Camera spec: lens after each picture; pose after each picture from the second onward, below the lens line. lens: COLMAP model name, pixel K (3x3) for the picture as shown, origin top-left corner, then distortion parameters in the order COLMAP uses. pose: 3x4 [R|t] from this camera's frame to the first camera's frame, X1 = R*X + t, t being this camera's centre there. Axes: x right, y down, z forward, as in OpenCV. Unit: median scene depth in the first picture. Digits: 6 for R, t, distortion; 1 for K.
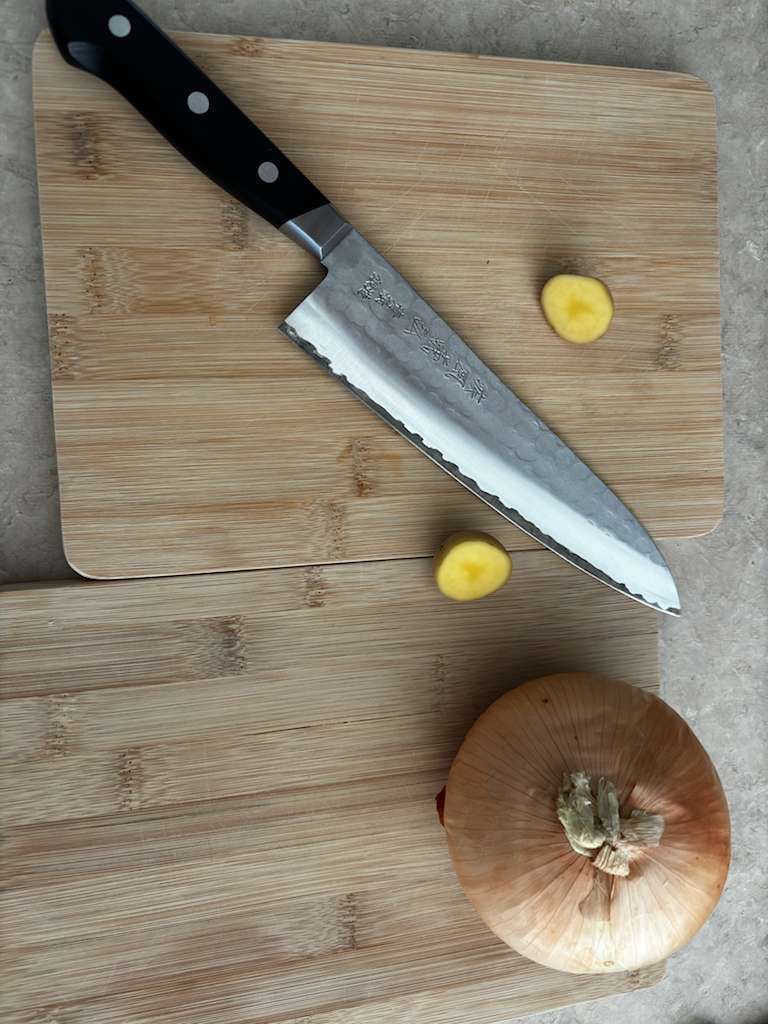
lens RADIAL K [[813.7, 0, 389.1], [0, 813.7, 509.7], [0, 0, 1]] dist [-0.008993, -0.015042]
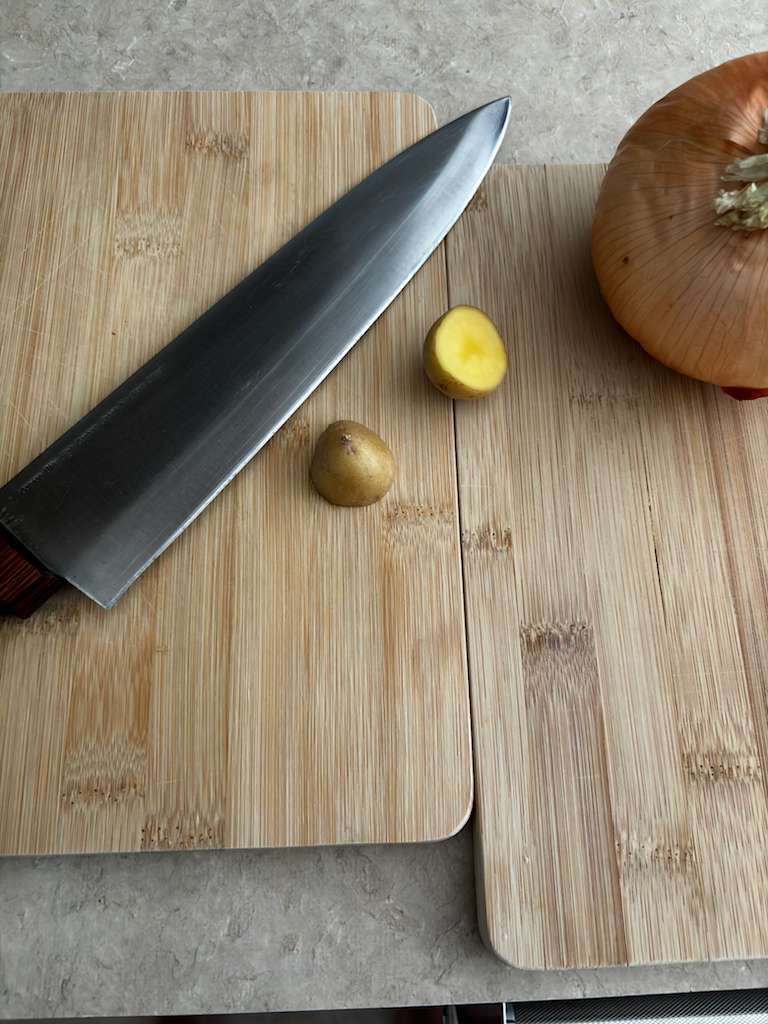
lens RADIAL K [[814.2, 0, 396.8], [0, 814.2, 514.9], [0, 0, 1]] dist [-0.011531, -0.005357]
pose [[0.023794, -0.996963, 0.074152, -0.134887], [0.999557, 0.022400, -0.019578, 0.018992], [0.017858, 0.074585, 0.997055, 0.169370]]
